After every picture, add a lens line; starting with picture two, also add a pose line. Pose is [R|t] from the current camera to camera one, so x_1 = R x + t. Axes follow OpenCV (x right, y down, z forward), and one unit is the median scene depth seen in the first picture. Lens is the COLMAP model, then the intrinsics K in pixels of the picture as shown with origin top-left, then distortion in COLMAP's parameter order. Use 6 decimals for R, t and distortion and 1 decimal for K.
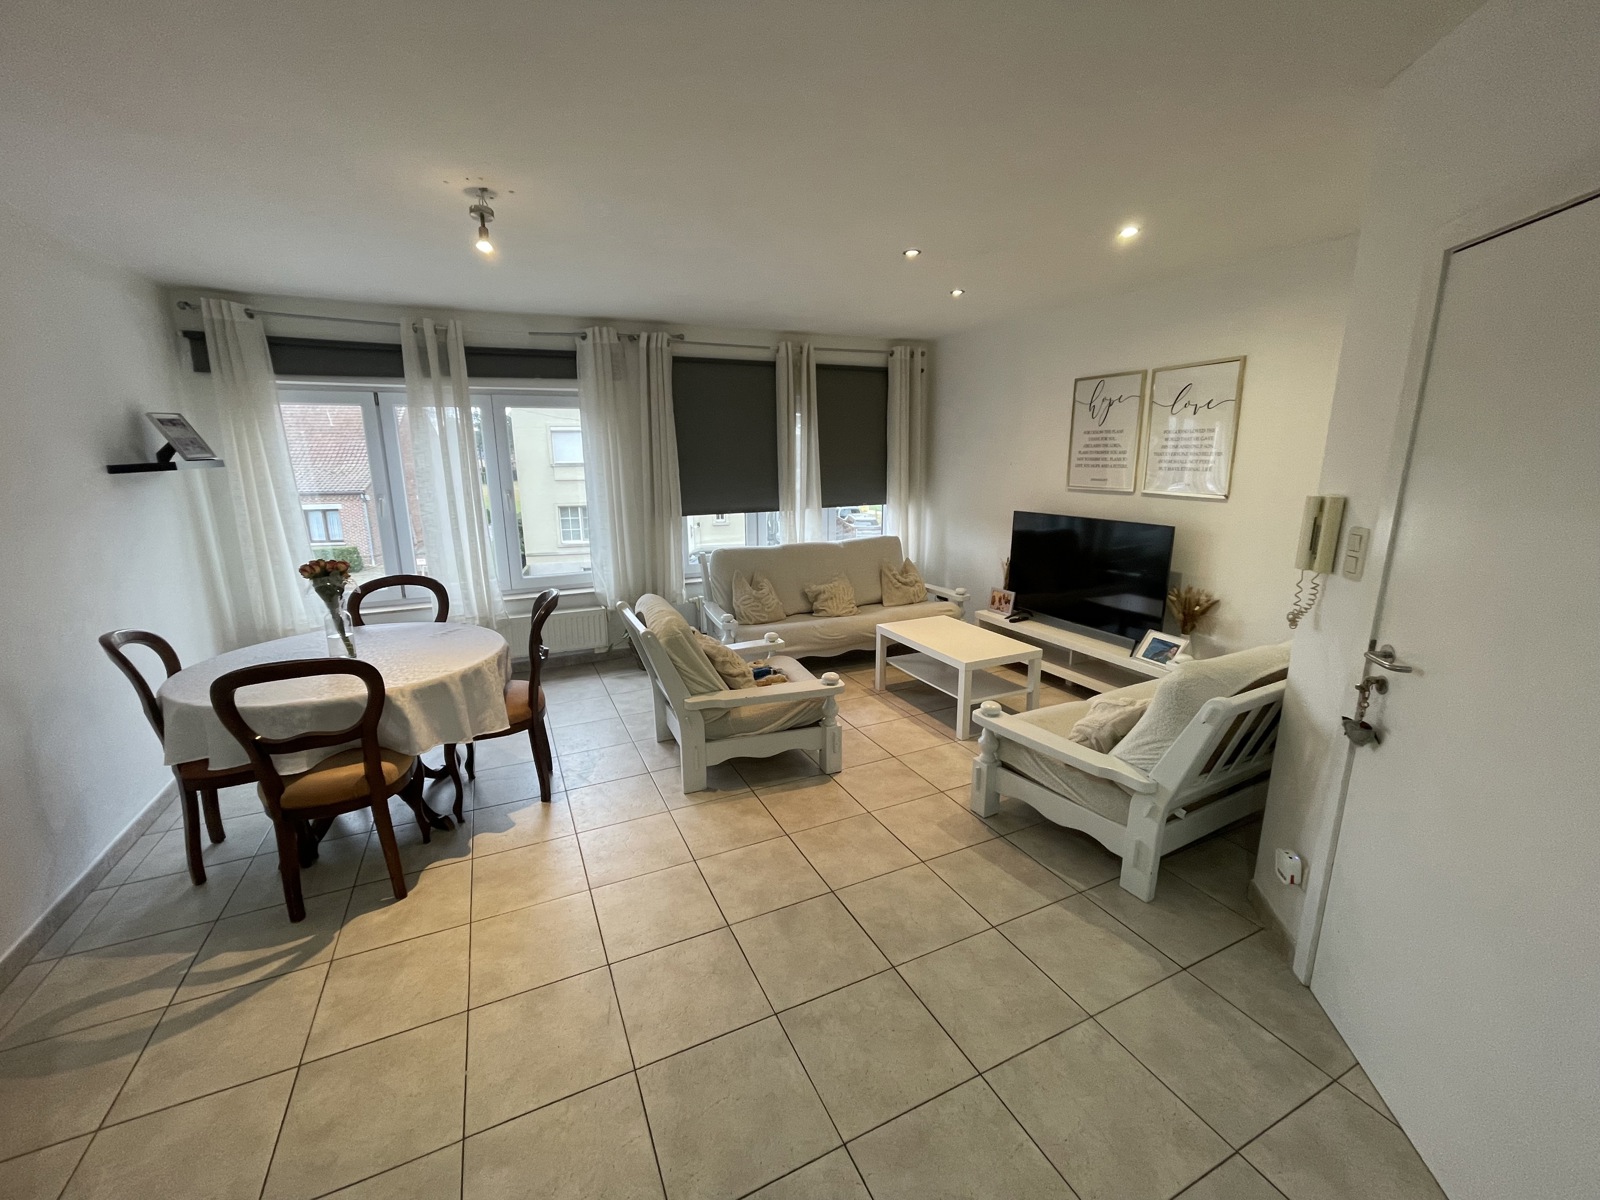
lens RADIAL K [[652.0, 0, 797.3], [0, 652.0, 599.8], [0, 0, 1]] dist [-0.002898, 0.000311]
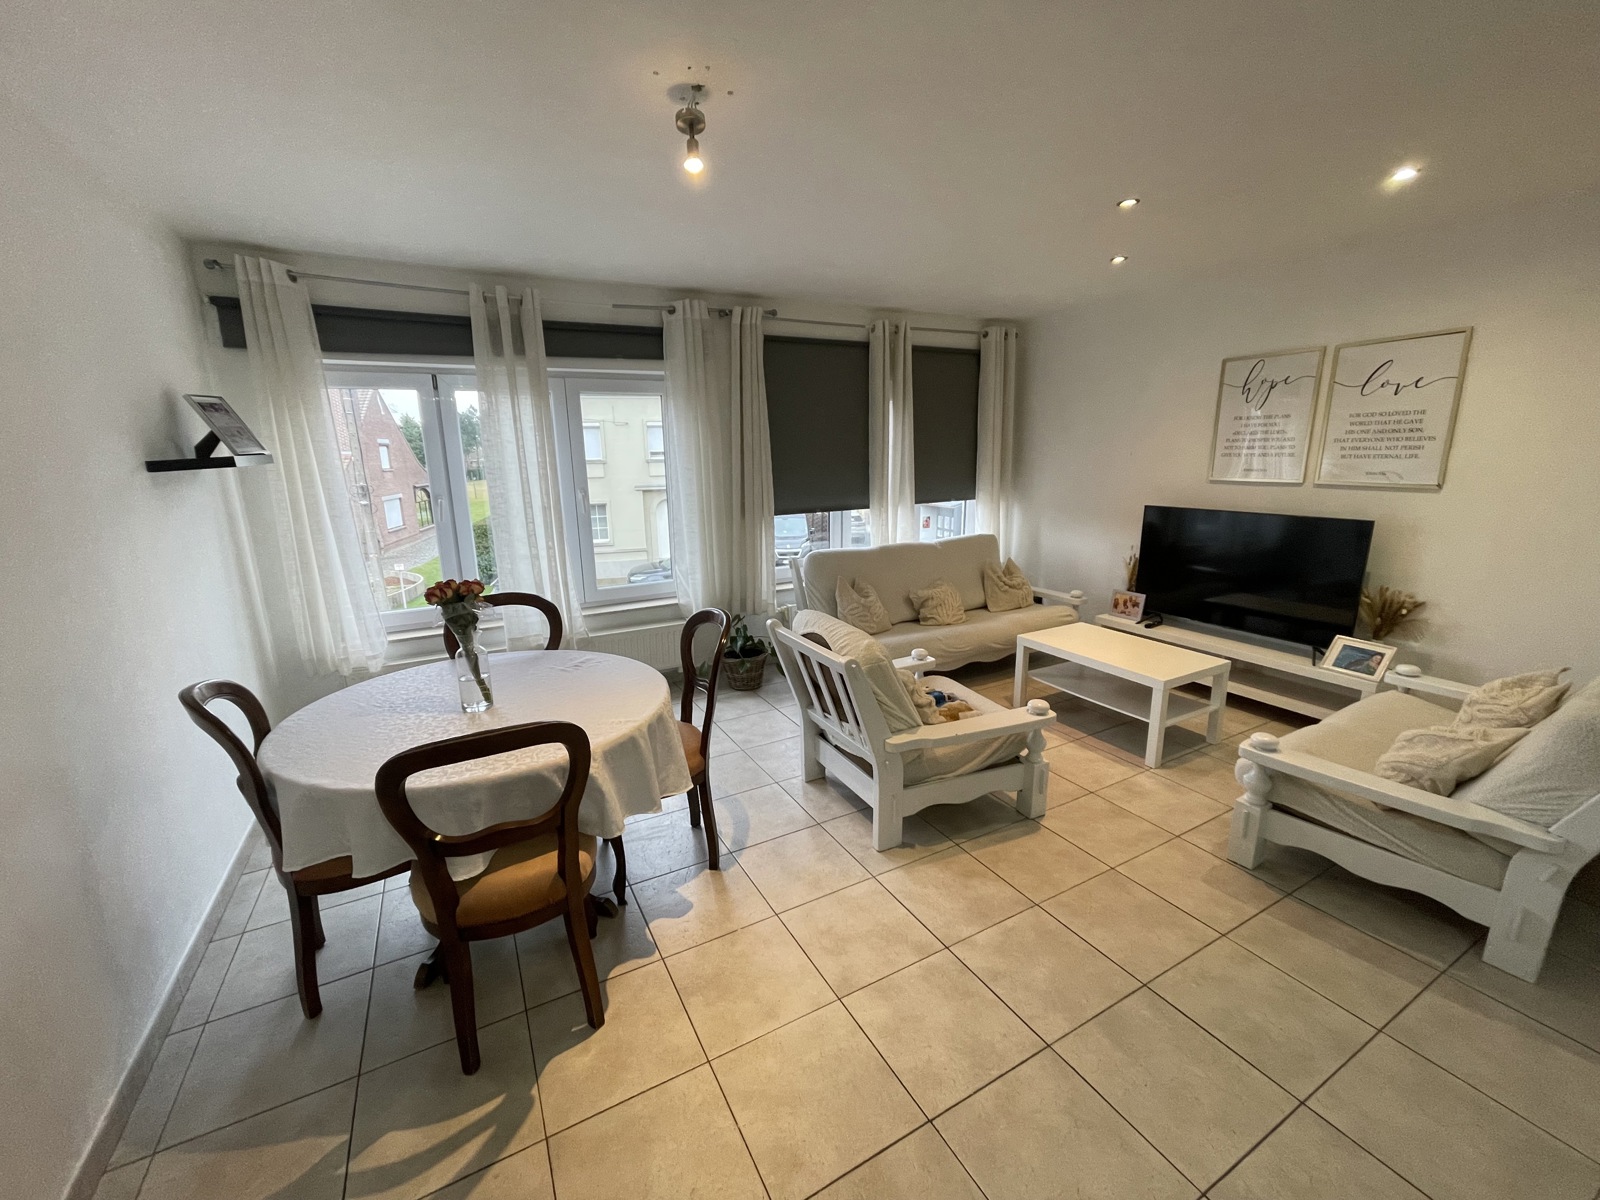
lens RADIAL K [[652.0, 0, 797.3], [0, 652.0, 599.8], [0, 0, 1]] dist [-0.002898, 0.000311]
pose [[0.998439, -0.020553, 0.051925, -0.258482], [0.020287, 0.999778, 0.005637, -0.024563], [-0.052029, -0.004575, 0.998635, 0.147583]]
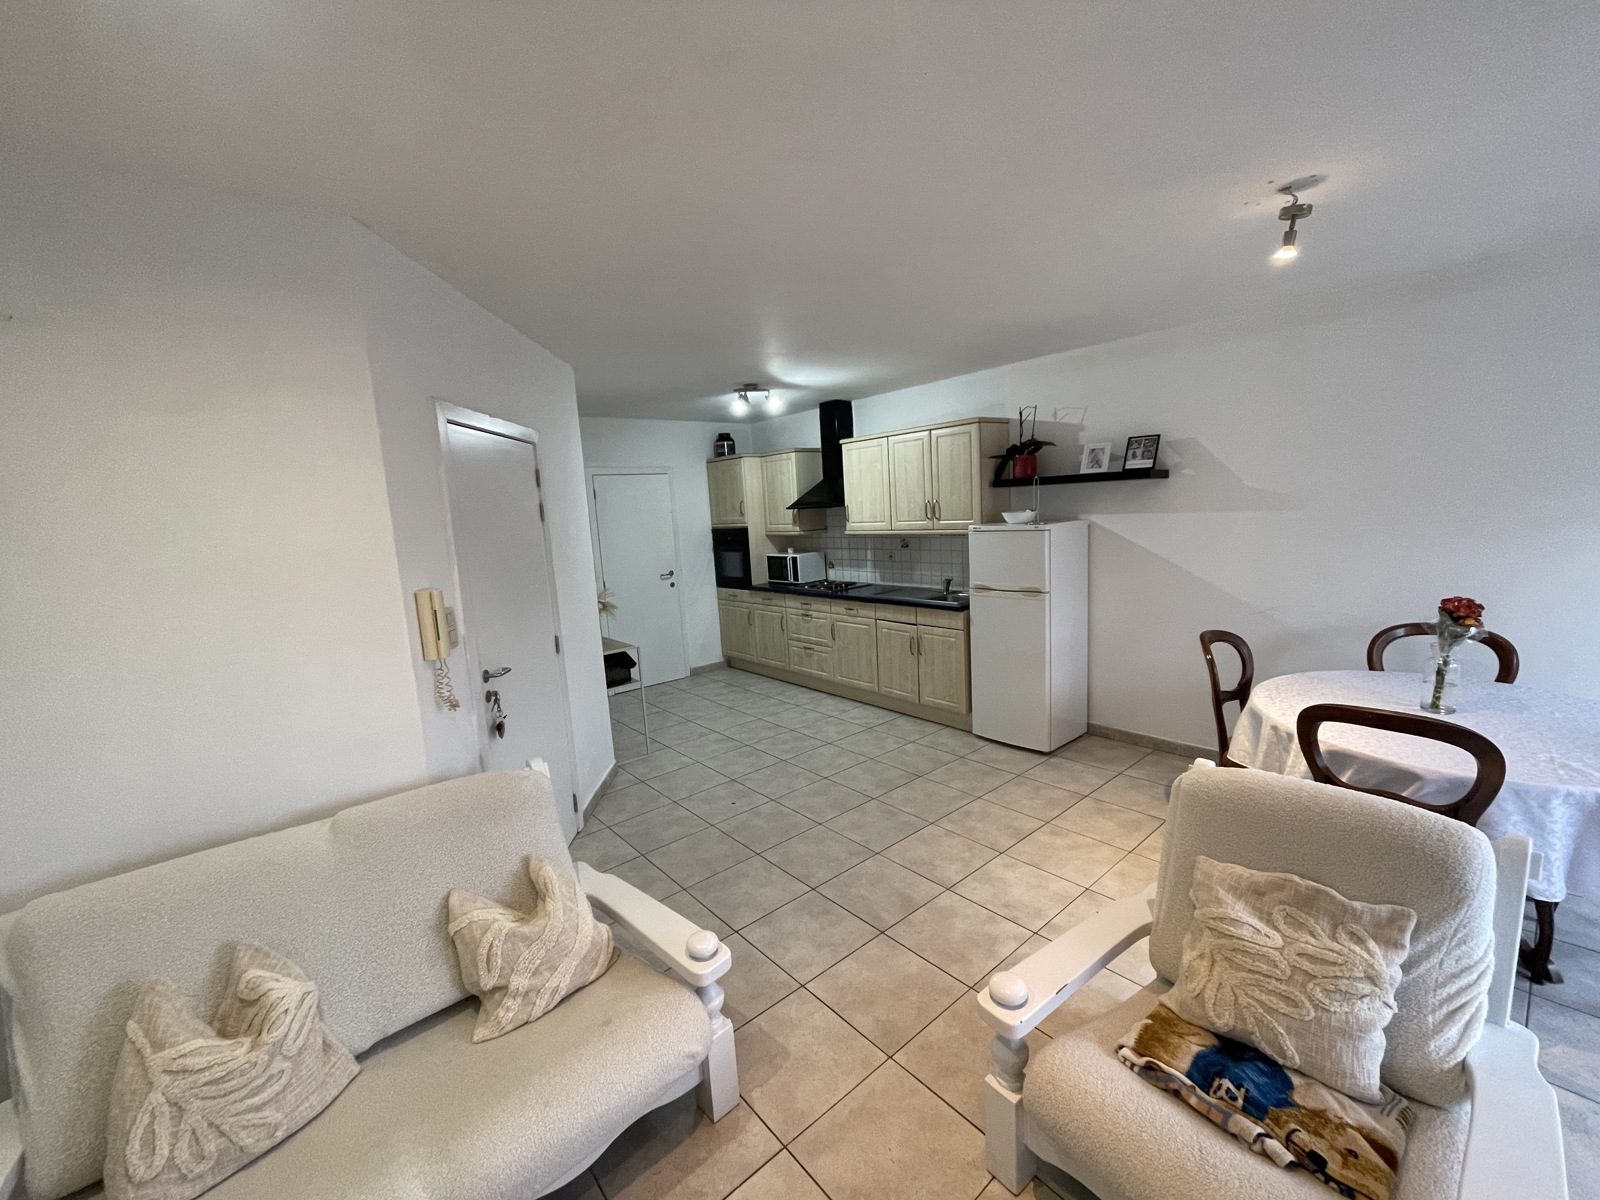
lens RADIAL K [[652.0, 0, 797.3], [0, 652.0, 599.8], [0, 0, 1]] dist [-0.002898, 0.000311]
pose [[-0.965298, 0.098673, -0.241793, 0.246408], [0.008361, 0.937074, 0.349031, -0.265166], [0.261017, 0.334897, -0.905381, 1.109269]]
